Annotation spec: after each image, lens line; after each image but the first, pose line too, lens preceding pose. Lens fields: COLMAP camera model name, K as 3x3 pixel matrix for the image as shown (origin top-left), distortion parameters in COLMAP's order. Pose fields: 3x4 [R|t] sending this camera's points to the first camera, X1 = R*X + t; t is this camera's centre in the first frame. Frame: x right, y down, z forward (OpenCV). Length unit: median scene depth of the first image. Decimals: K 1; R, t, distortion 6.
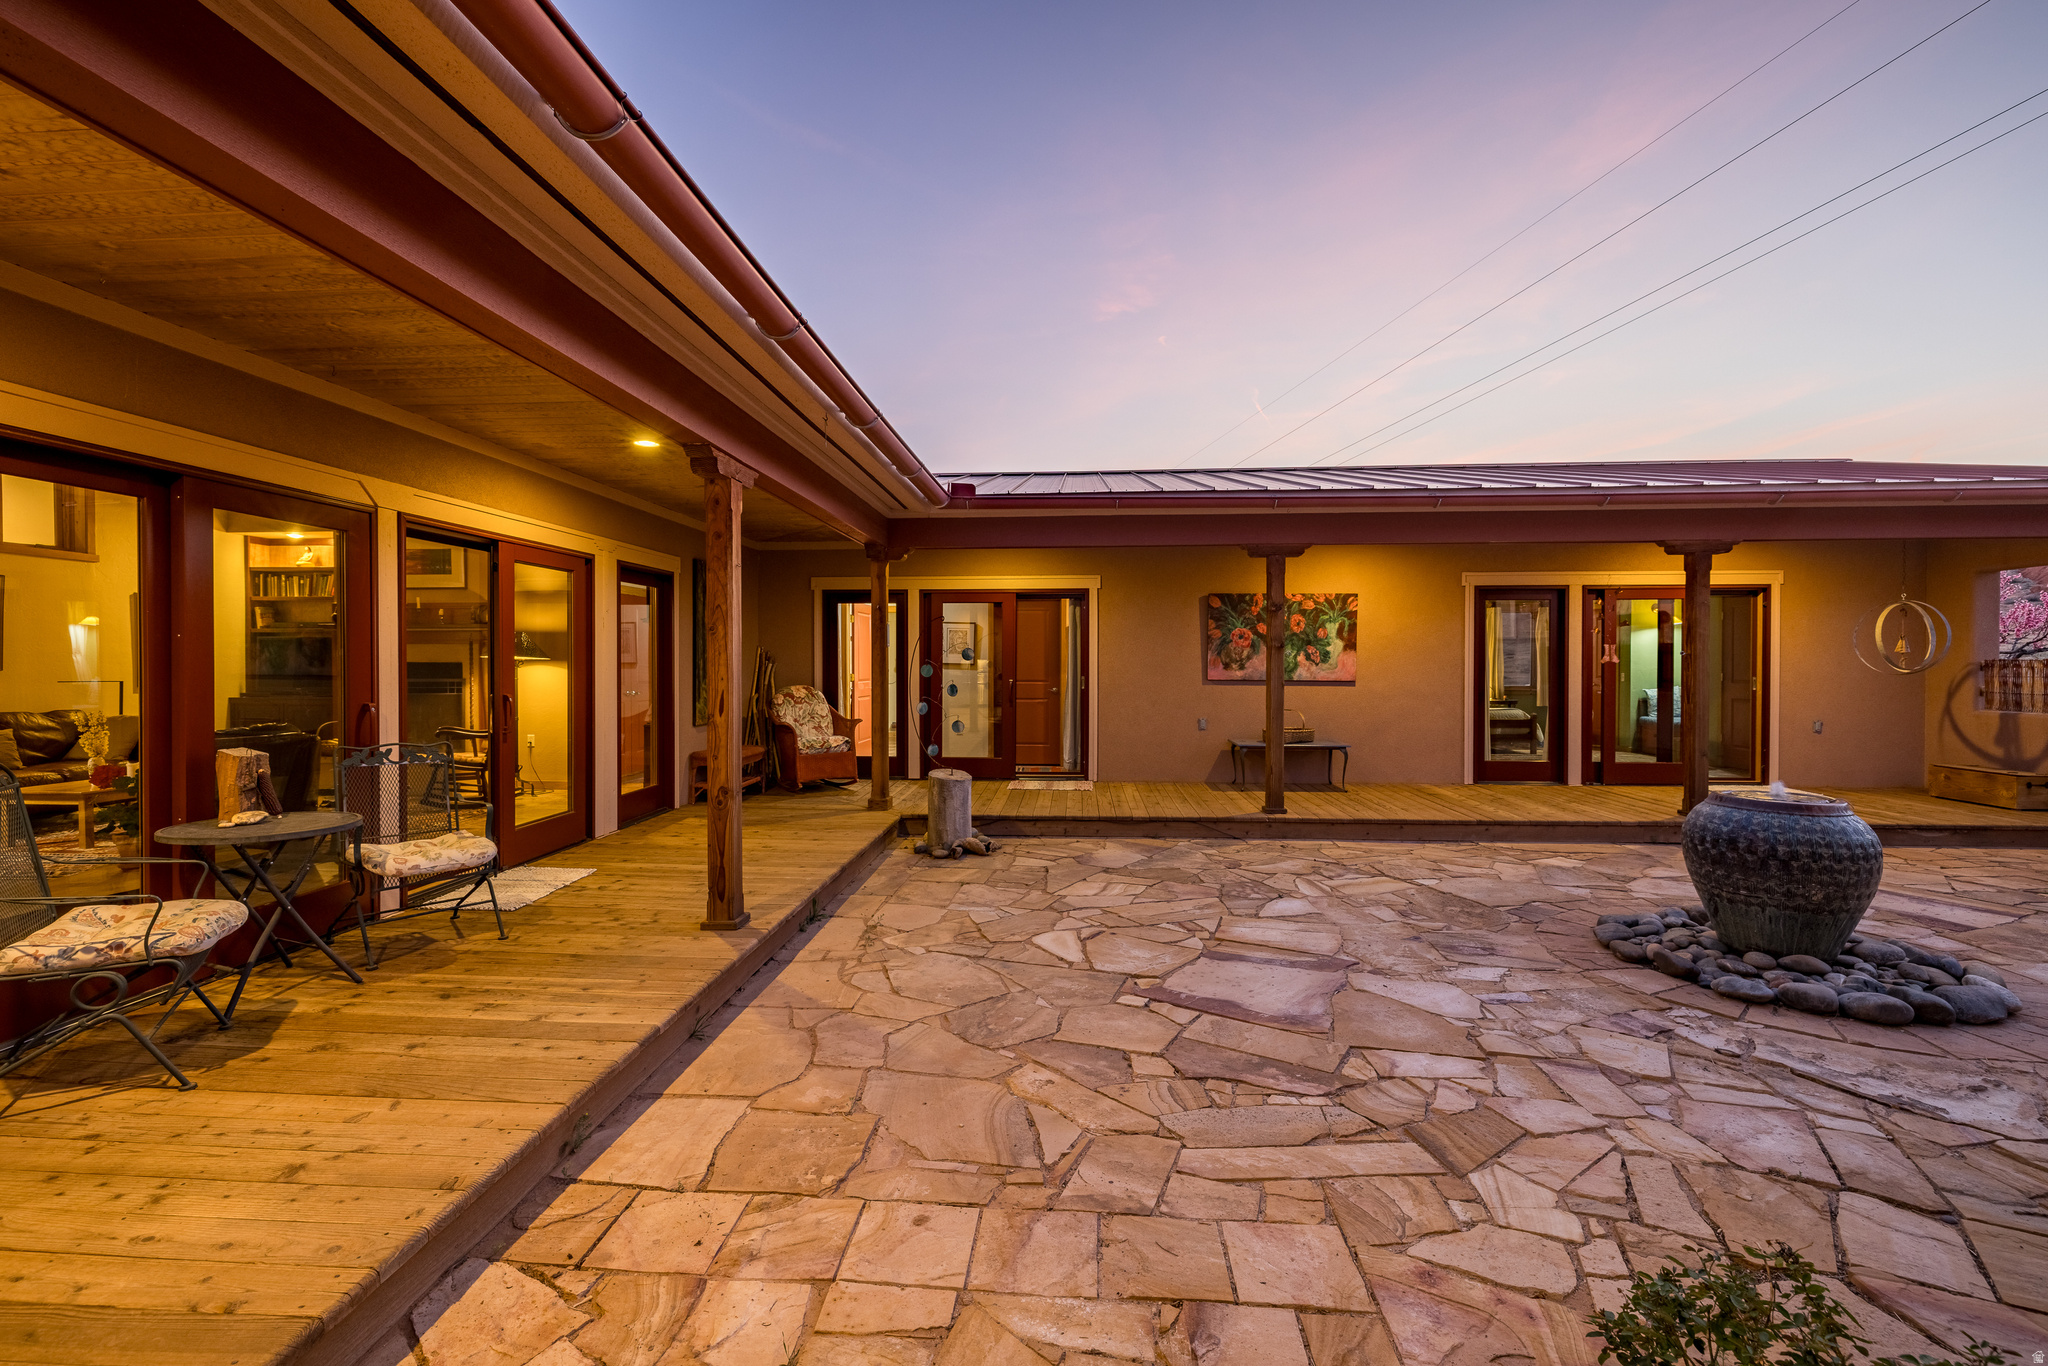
lens RADIAL K [[861.3, 0, 1023.4], [0, 861.3, 678.0], [0, 0, 1]] dist [-0.000939, -0.000248]
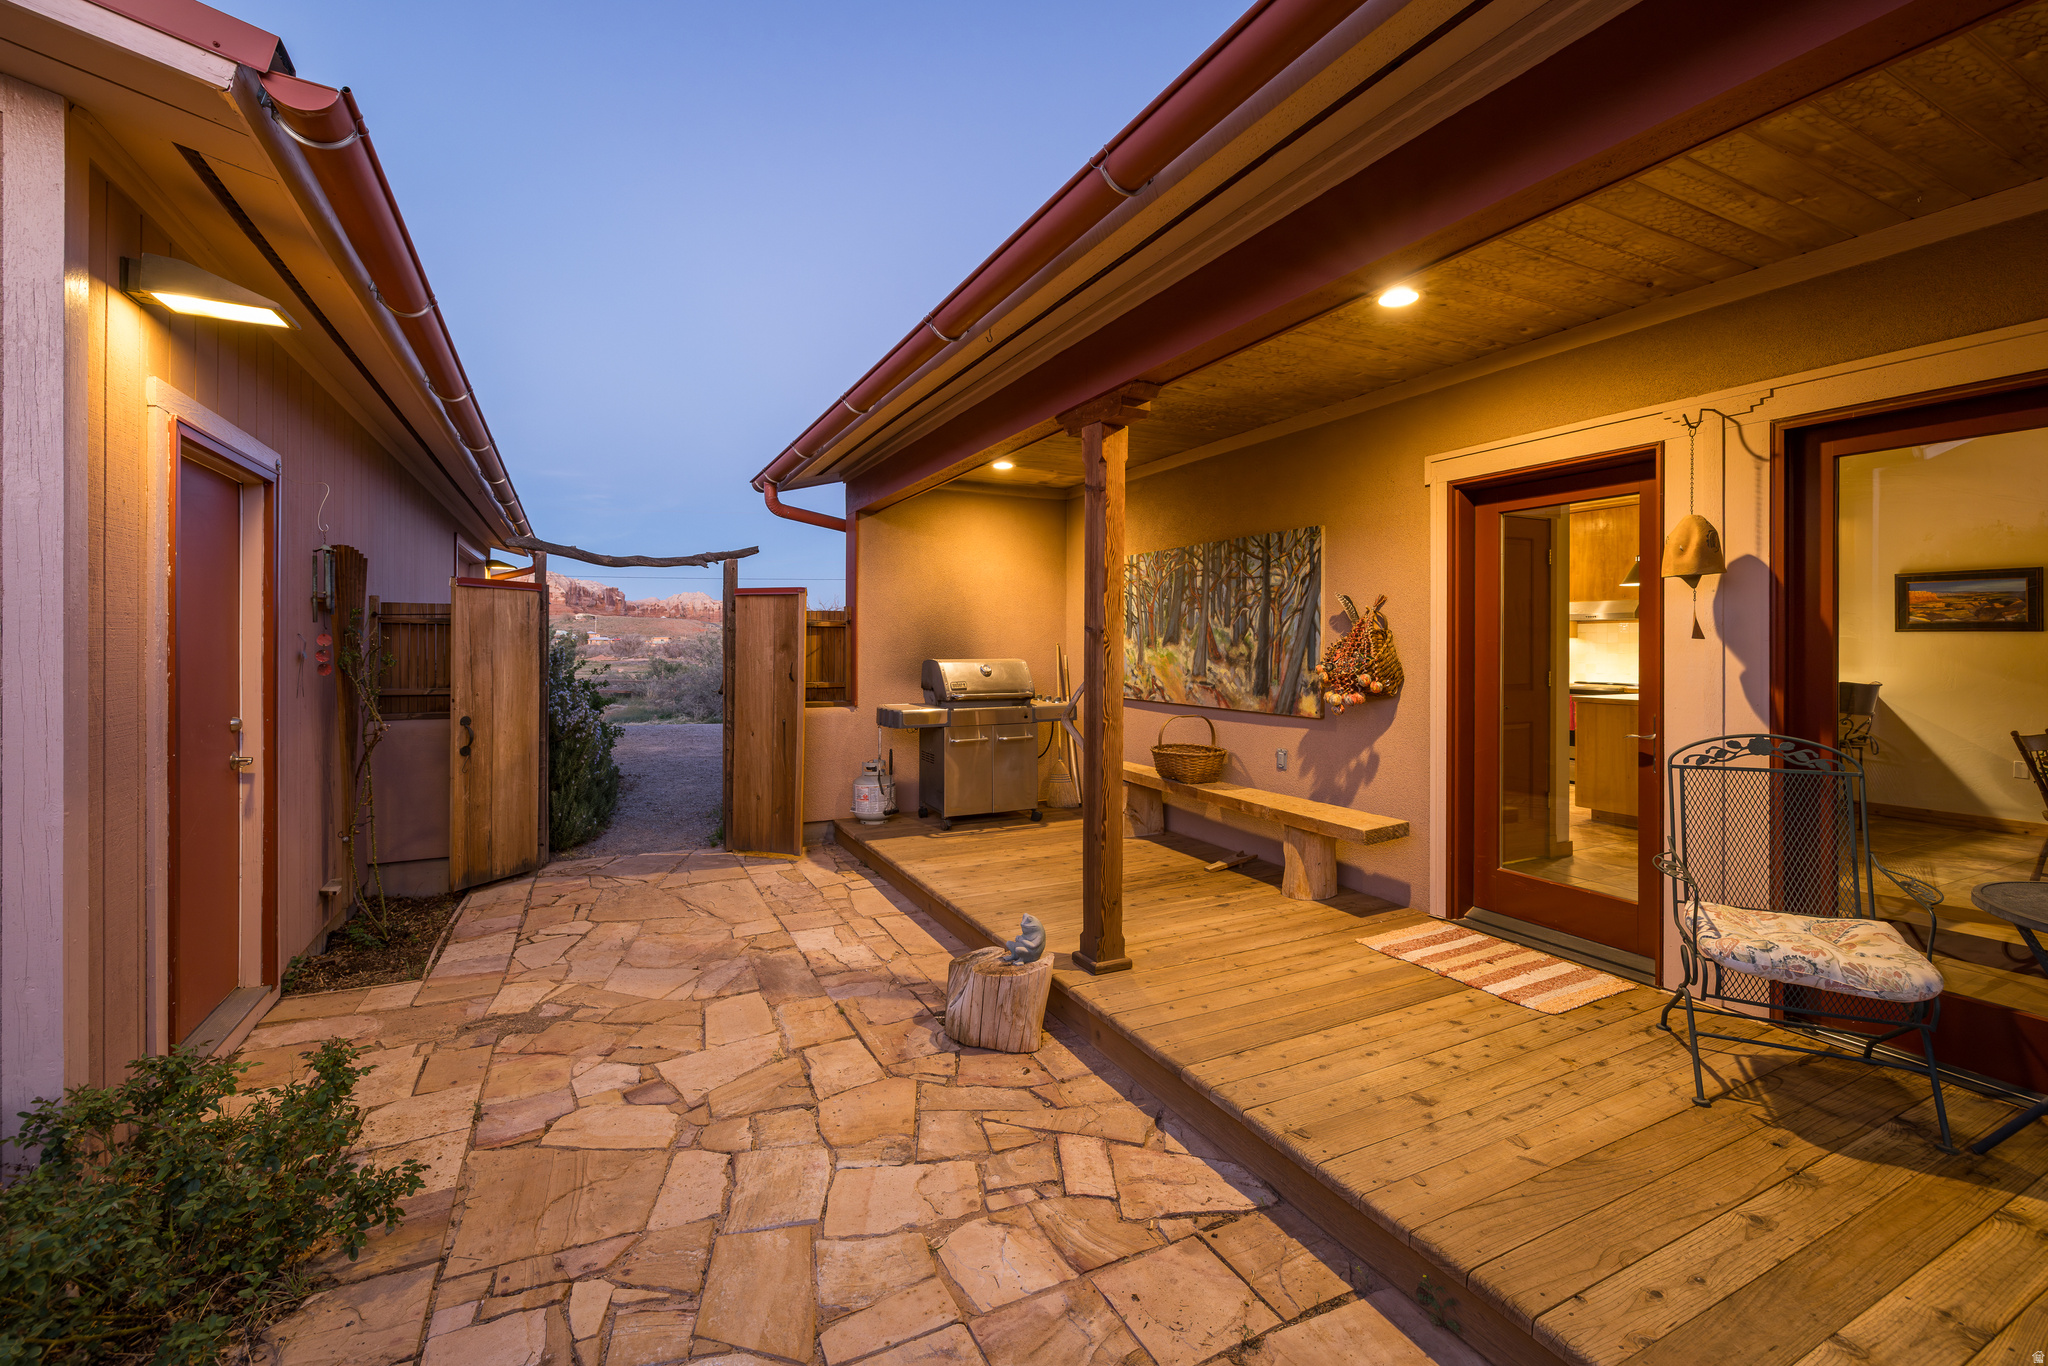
lens RADIAL K [[861.3, 0, 991.3], [0, 861.3, 637.8], [0, 0, 1]] dist [-0.000939, -0.000248]
pose [[-0.874474, -0.005414, -0.485042, 0.053842], [-0.013344, 0.999828, 0.012898, -0.010566], [0.484888, 0.017751, -0.874396, 0.480323]]
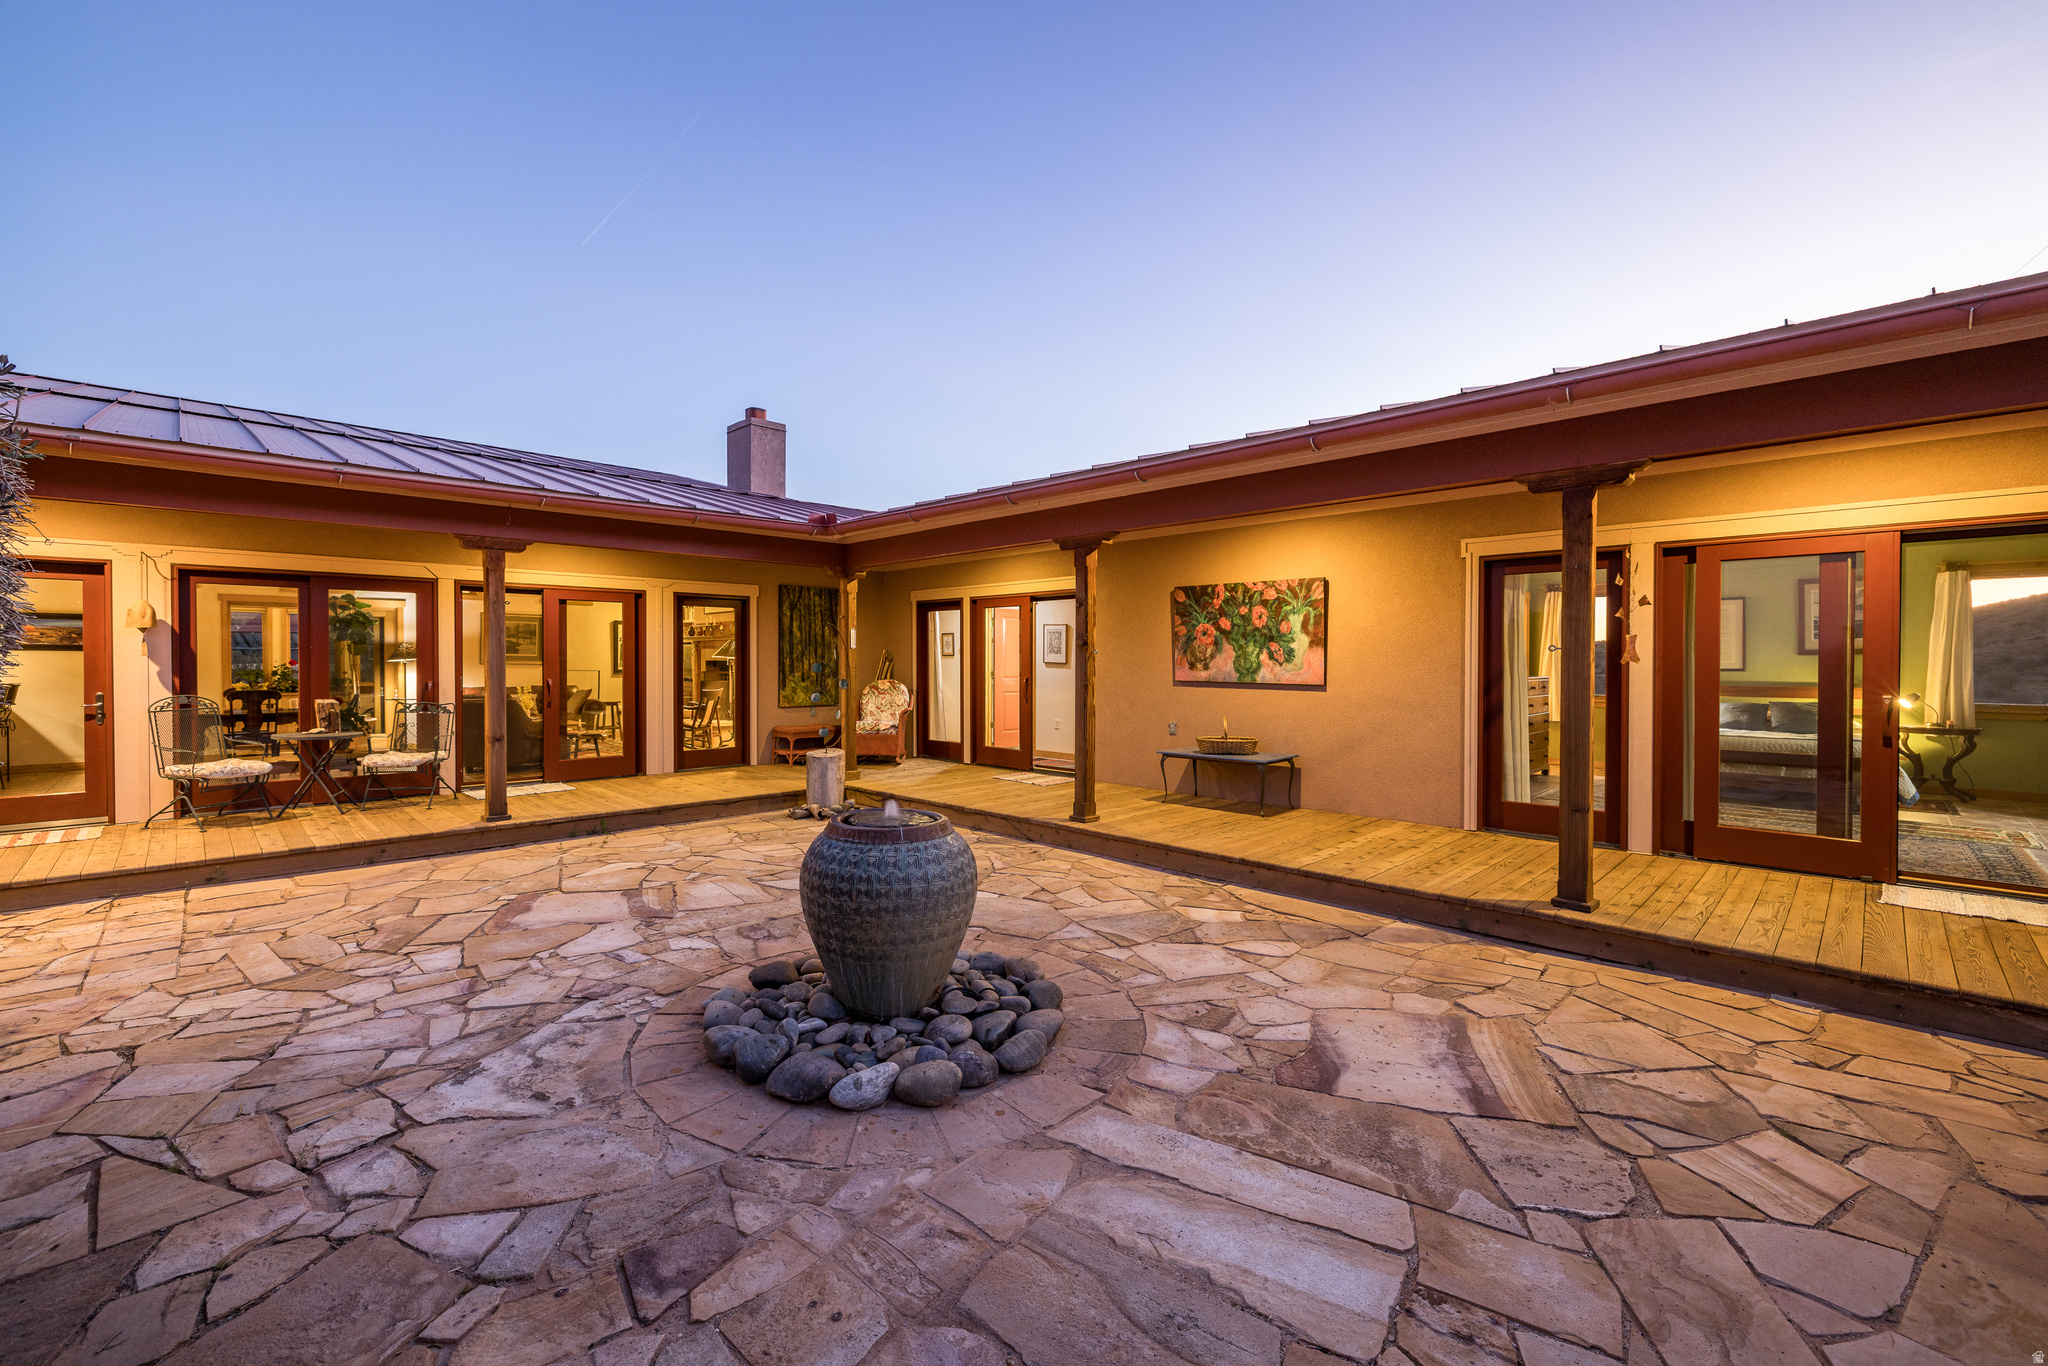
lens RADIAL K [[861.3, 0, 1026.4], [0, 861.3, 669.8], [0, 0, 1]] dist [-0.000939, -0.000248]
pose [[0.751877, 0.007987, -0.659255, 0.811769], [-0.013770, 0.999899, -0.003591, -0.004587], [0.659160, 0.011778, 0.751911, 0.232667]]
